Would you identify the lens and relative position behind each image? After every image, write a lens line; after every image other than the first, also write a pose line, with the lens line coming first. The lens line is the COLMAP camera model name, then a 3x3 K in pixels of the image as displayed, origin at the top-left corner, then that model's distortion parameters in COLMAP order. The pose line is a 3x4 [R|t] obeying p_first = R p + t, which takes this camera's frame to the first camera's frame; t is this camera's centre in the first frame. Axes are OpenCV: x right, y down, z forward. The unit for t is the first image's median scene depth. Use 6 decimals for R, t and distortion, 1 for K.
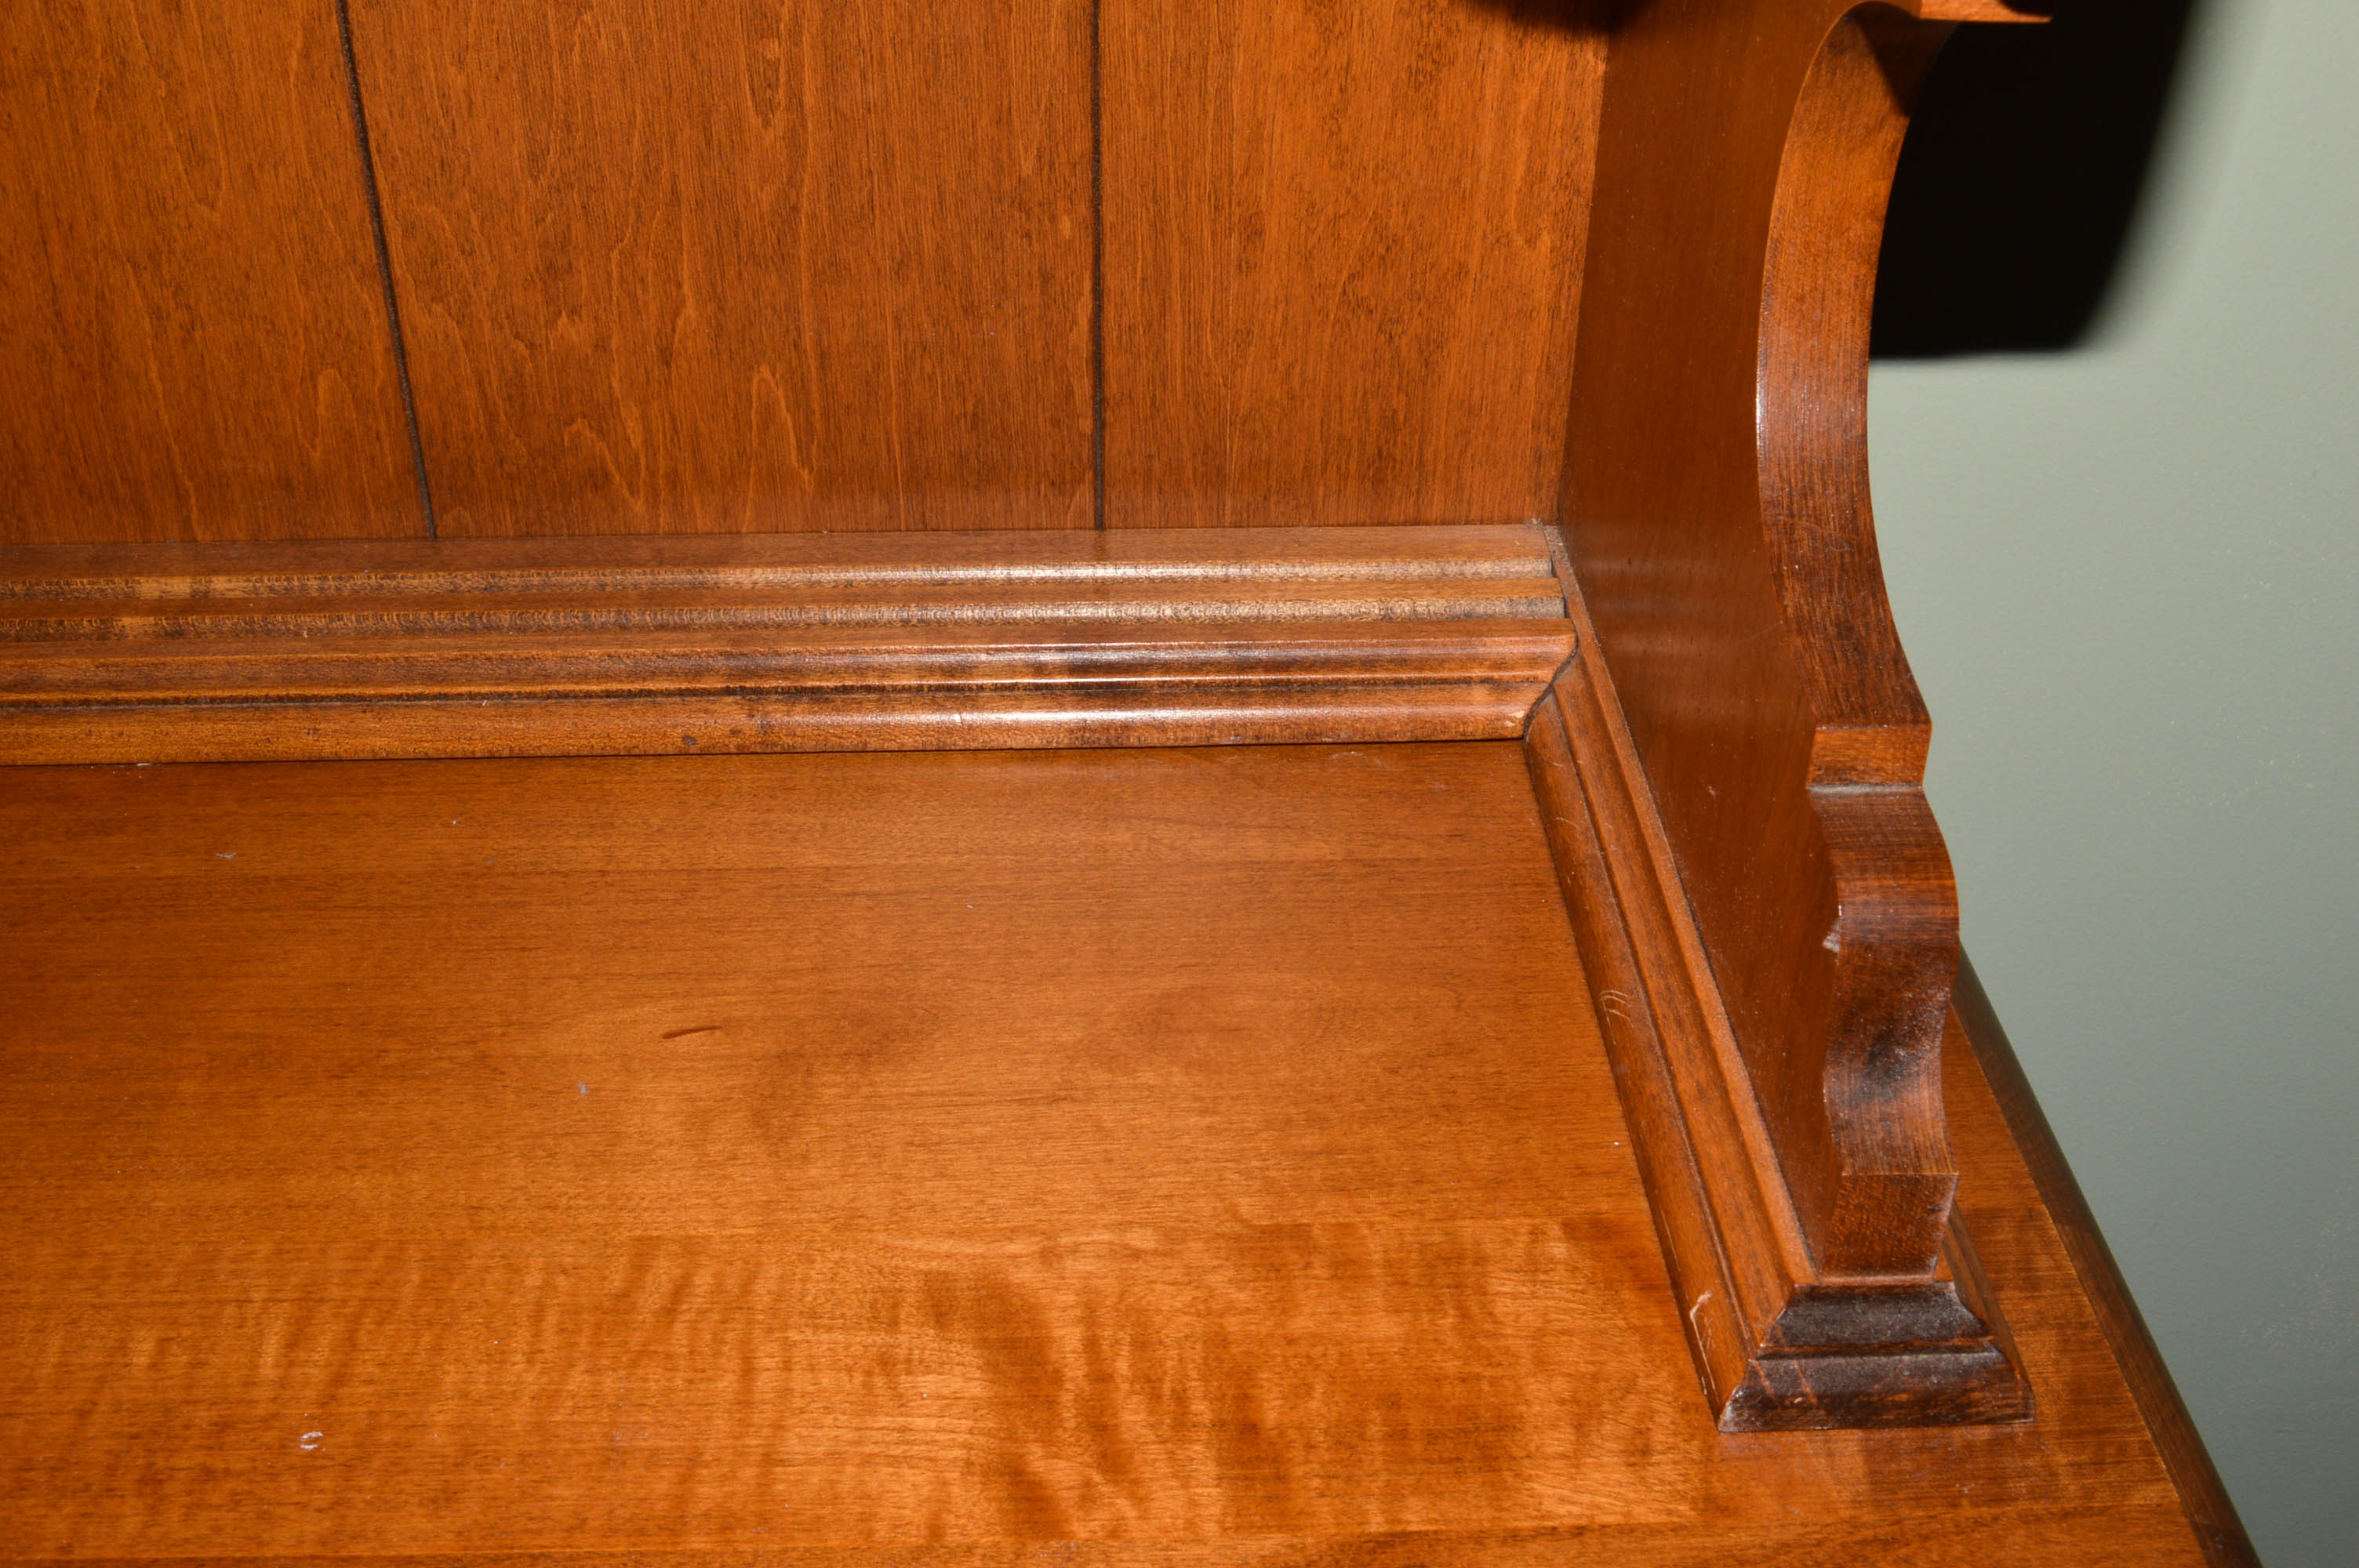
lens RADIAL K [[2468.0, 0, 1175.7], [0, 2468.0, 783.5], [0, 0, 1]] dist [-0.076613, 0.000000]
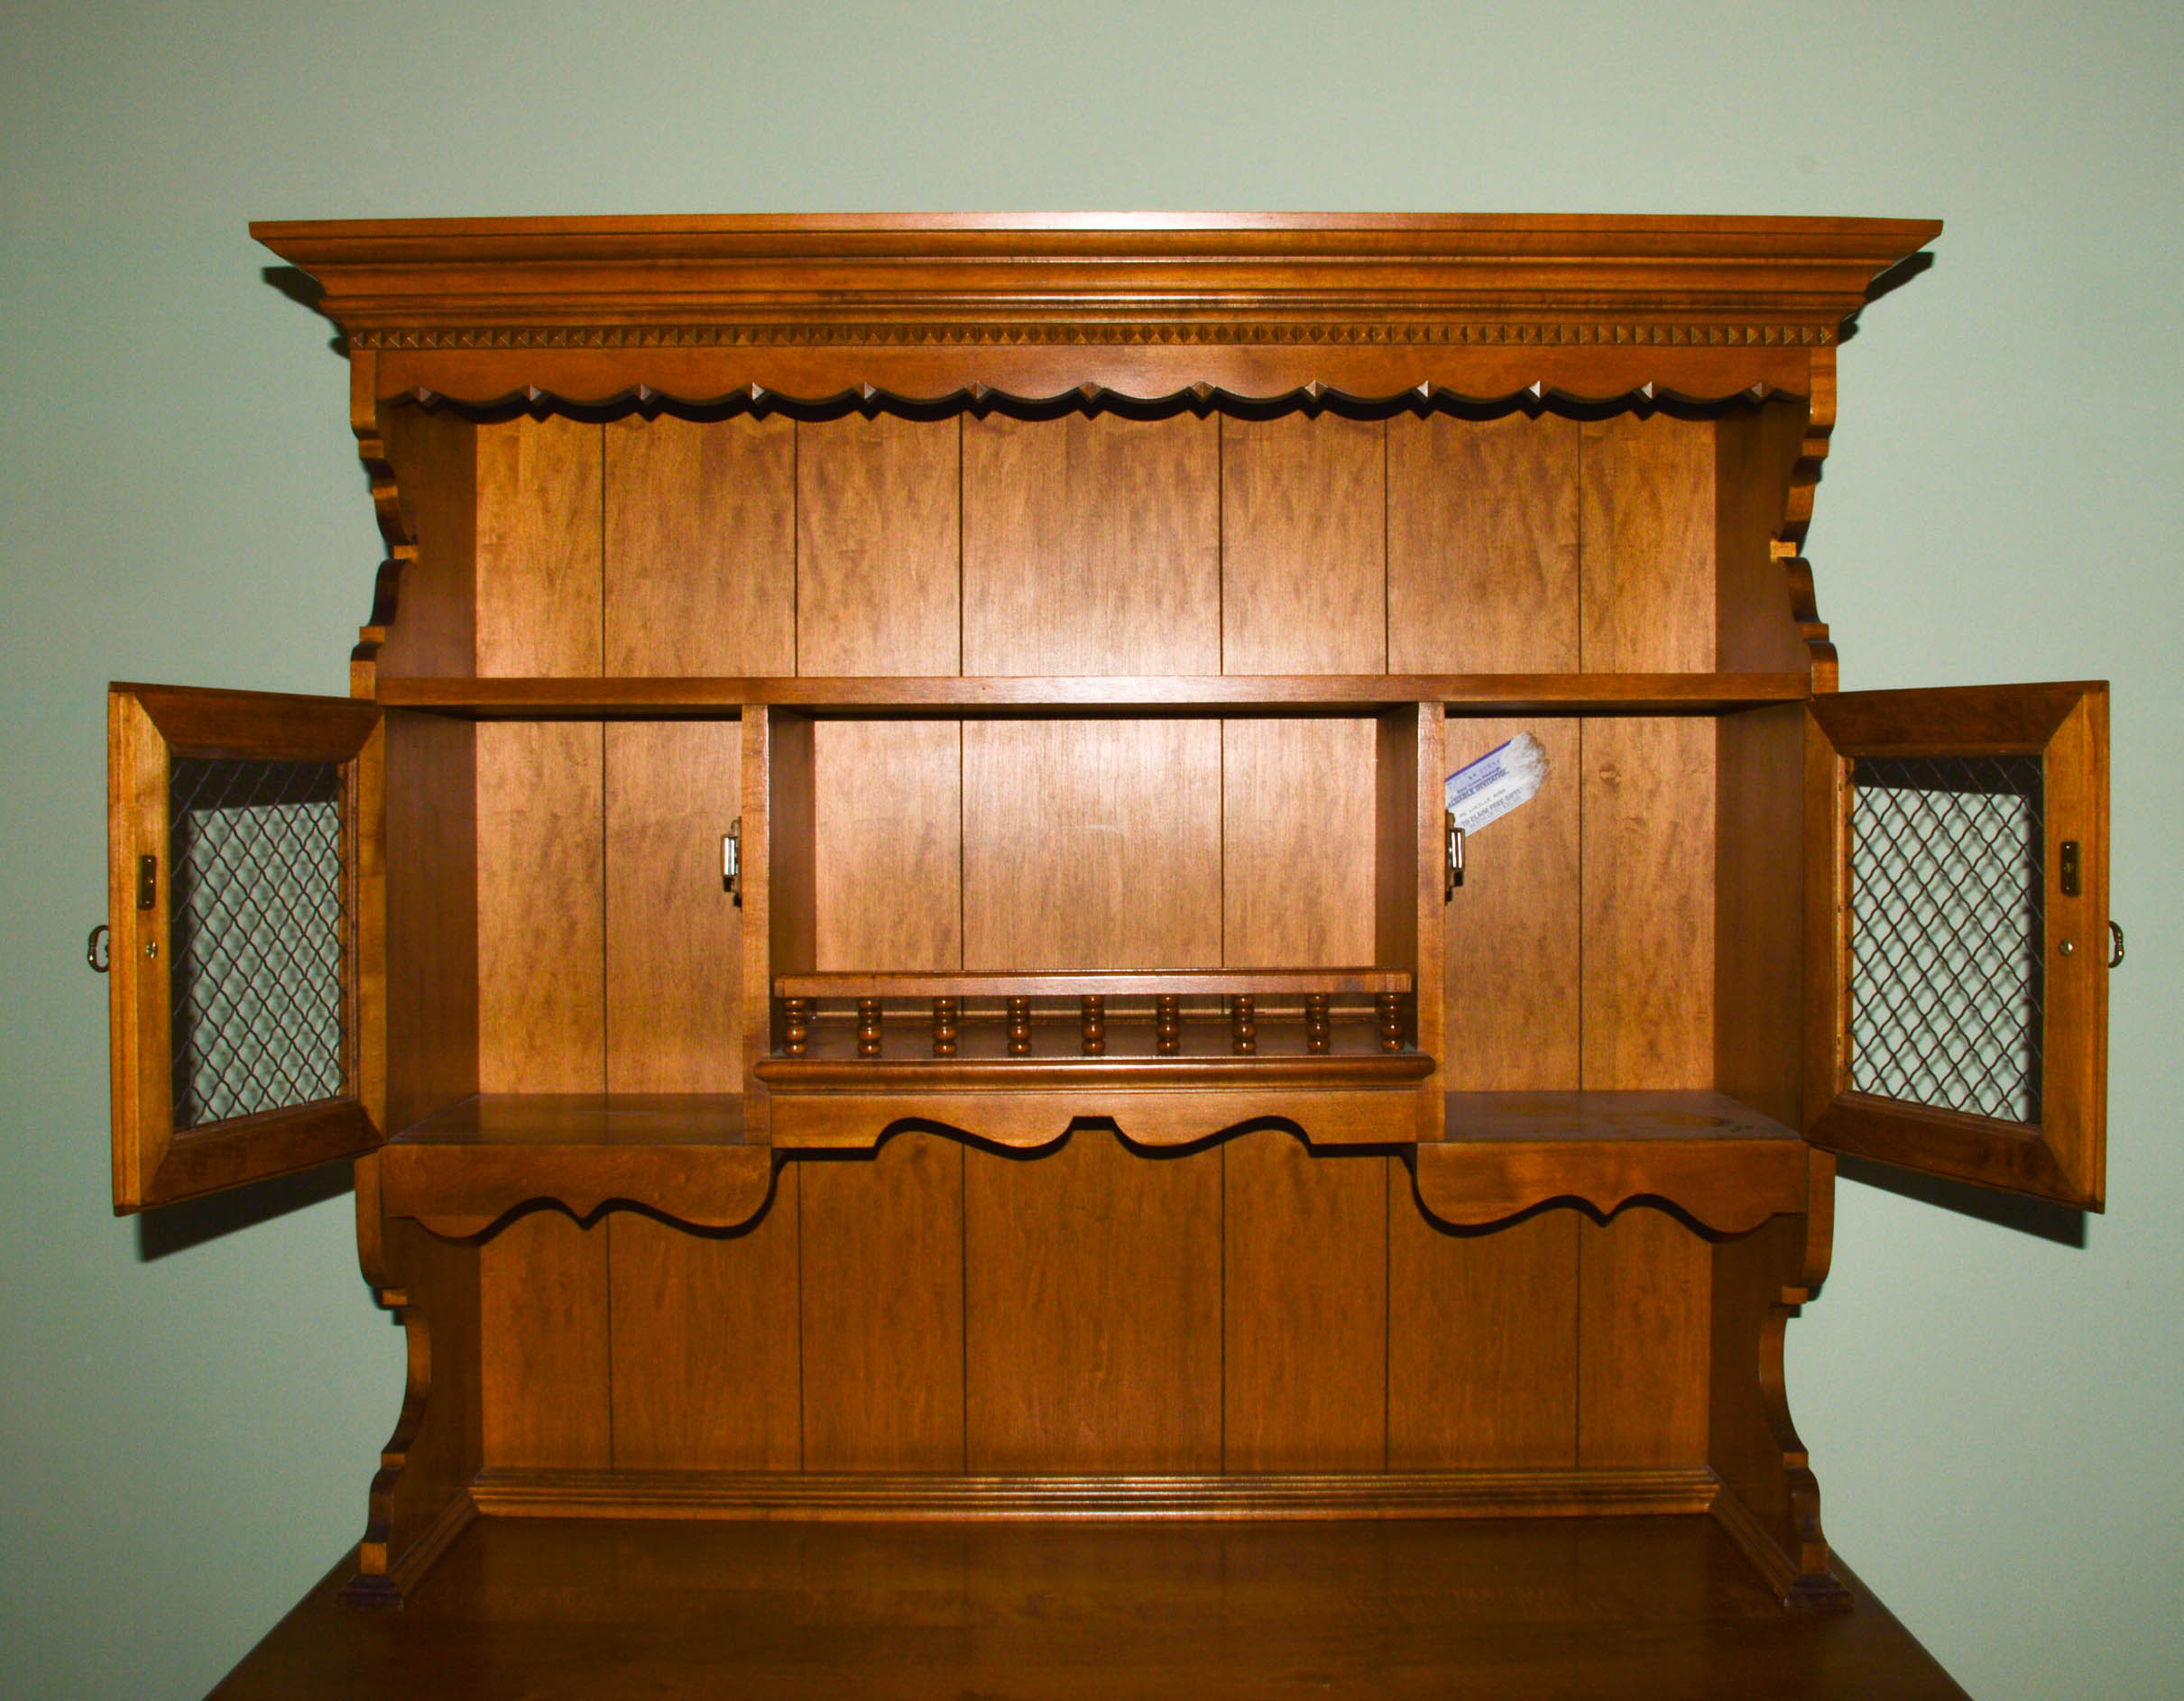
lens RADIAL K [[2125.9, 0, 1106.1], [0, 2125.9, 838.8], [0, 0, 1]] dist [-0.082415, 0.000000]
pose [[0.998595, -0.016710, -0.050296, -0.590086], [-0.014058, 0.831491, -0.555361, 0.906563], [0.051101, 0.555287, 0.830087, -2.207042]]
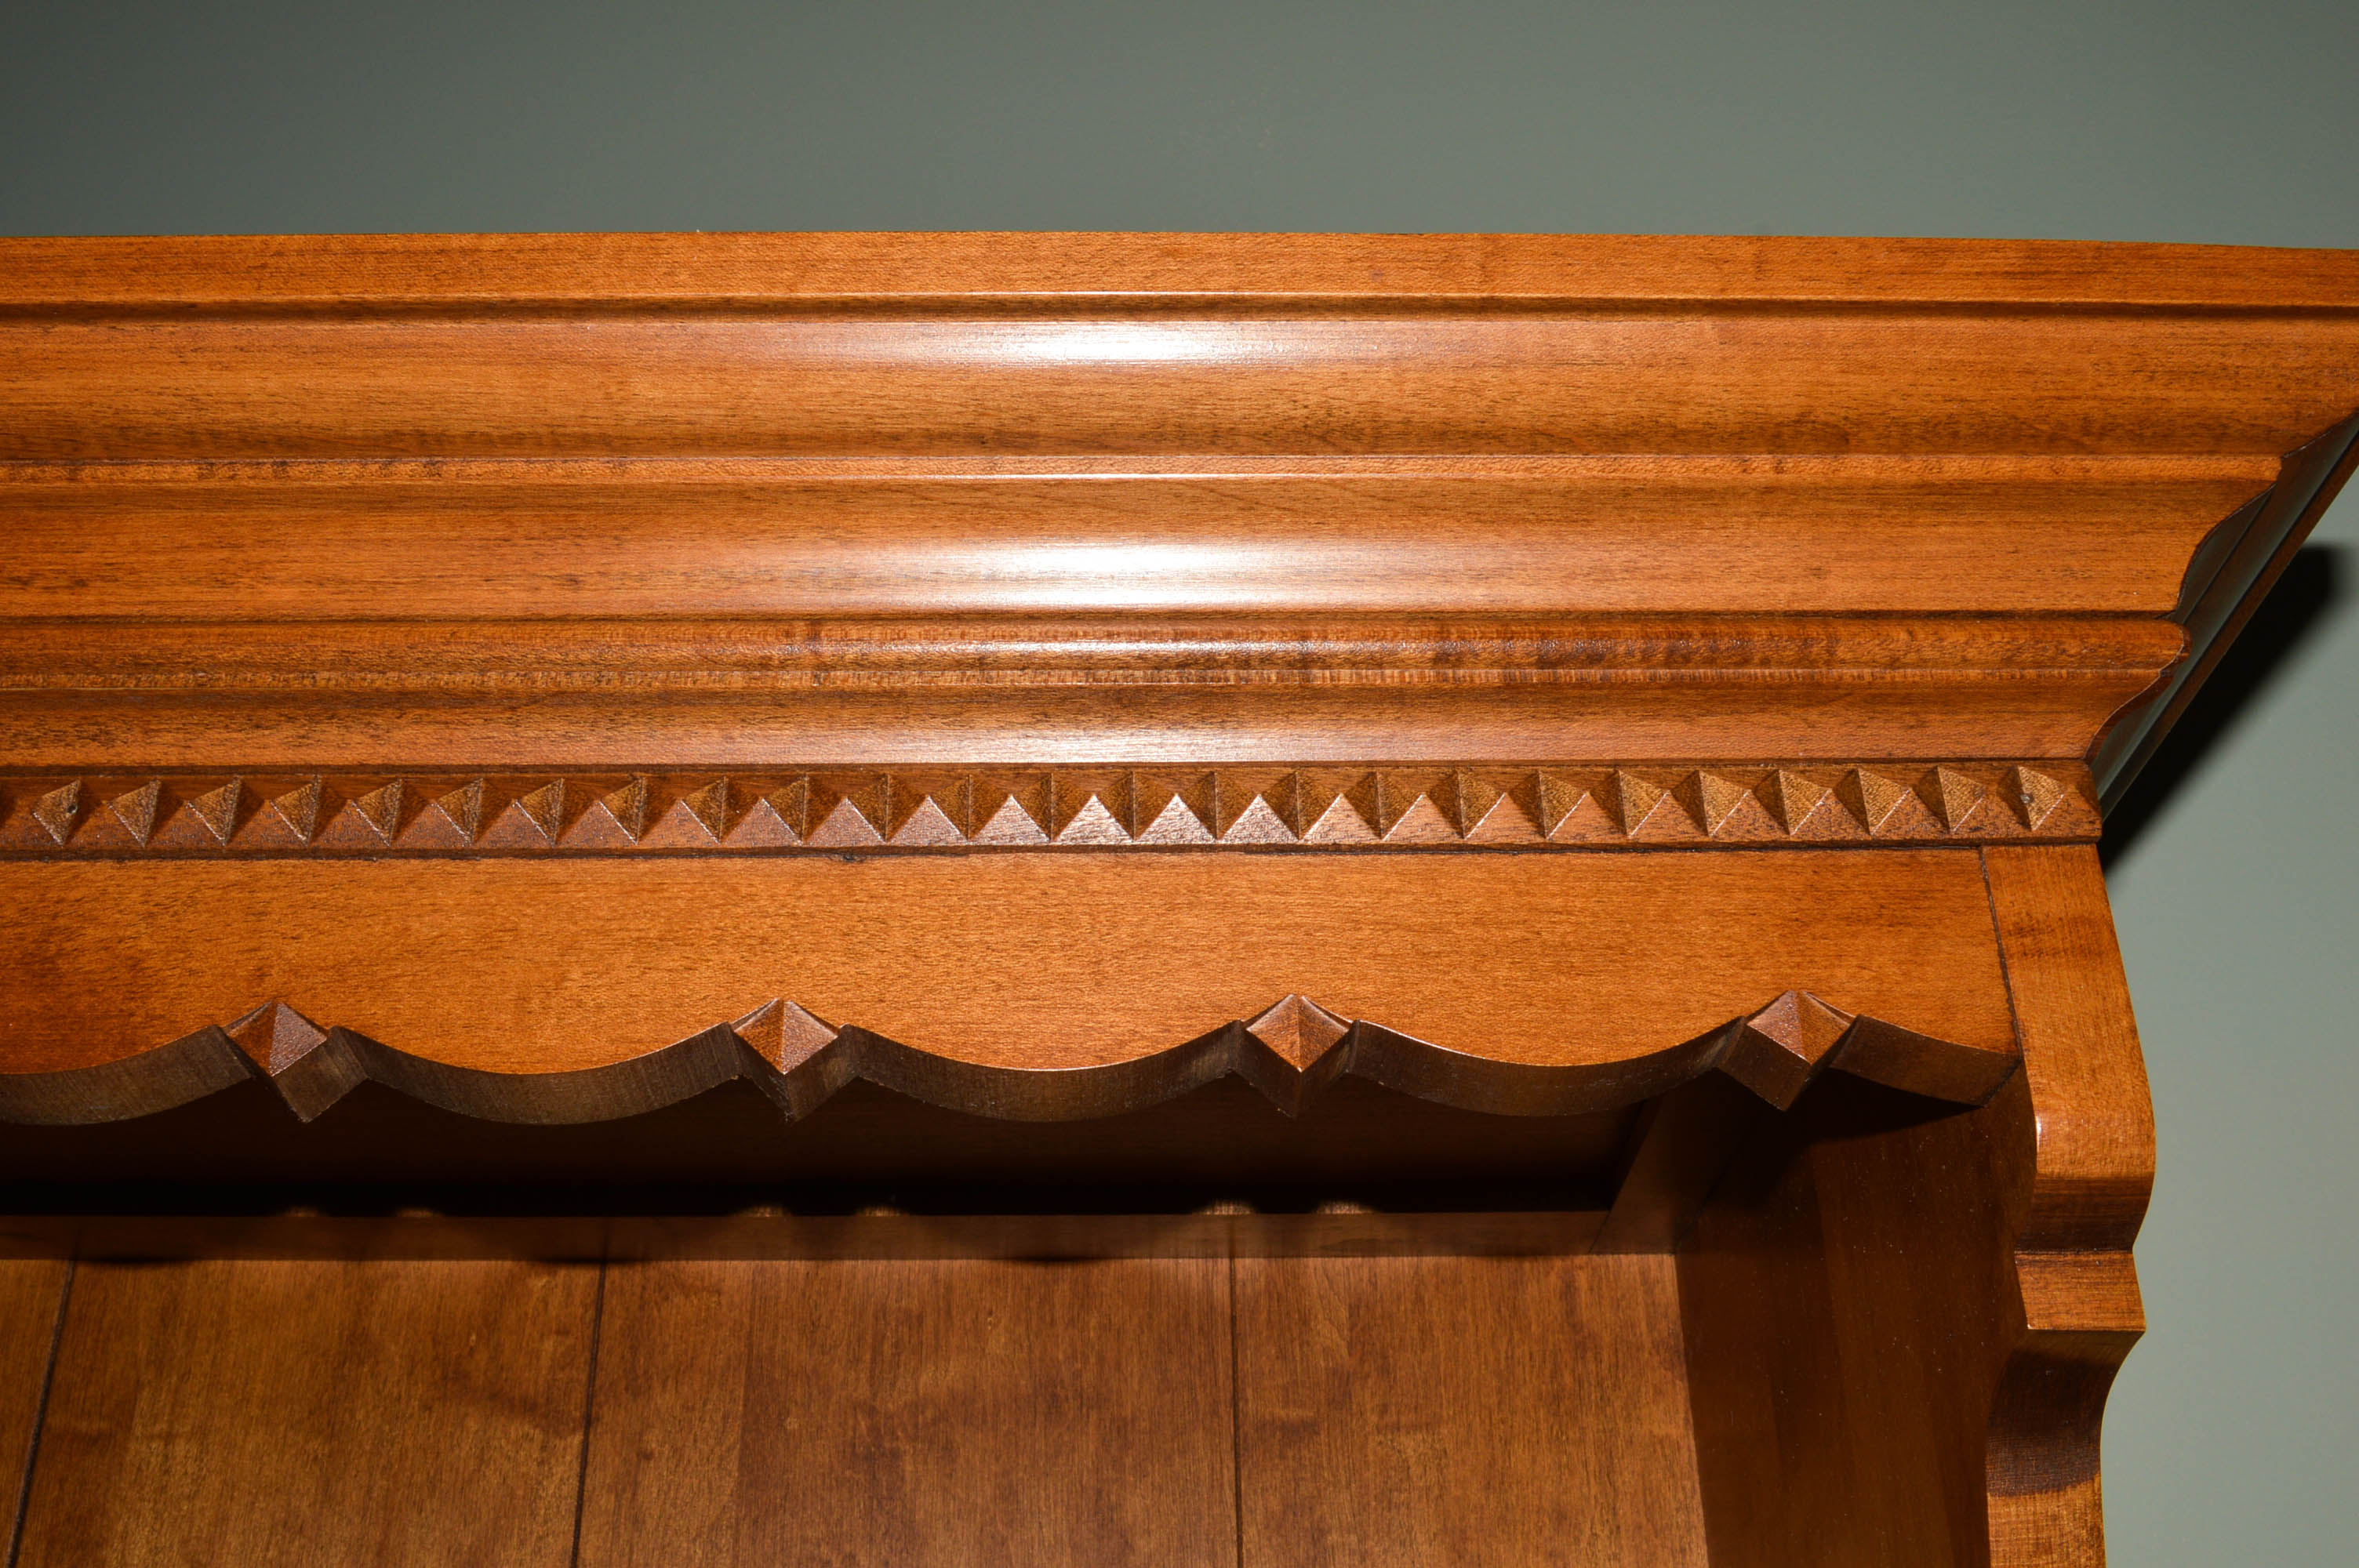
lens RADIAL K [[2468.0, 0, 1175.2], [0, 2468.0, 784.9], [0, 0, 1]] dist [-0.076613, 0.000000]
pose [[0.999285, -0.037161, 0.007013, -0.029608], [0.022047, 0.421803, -0.906419, -0.552246], [0.030726, 0.905926, 0.422320, -0.526185]]
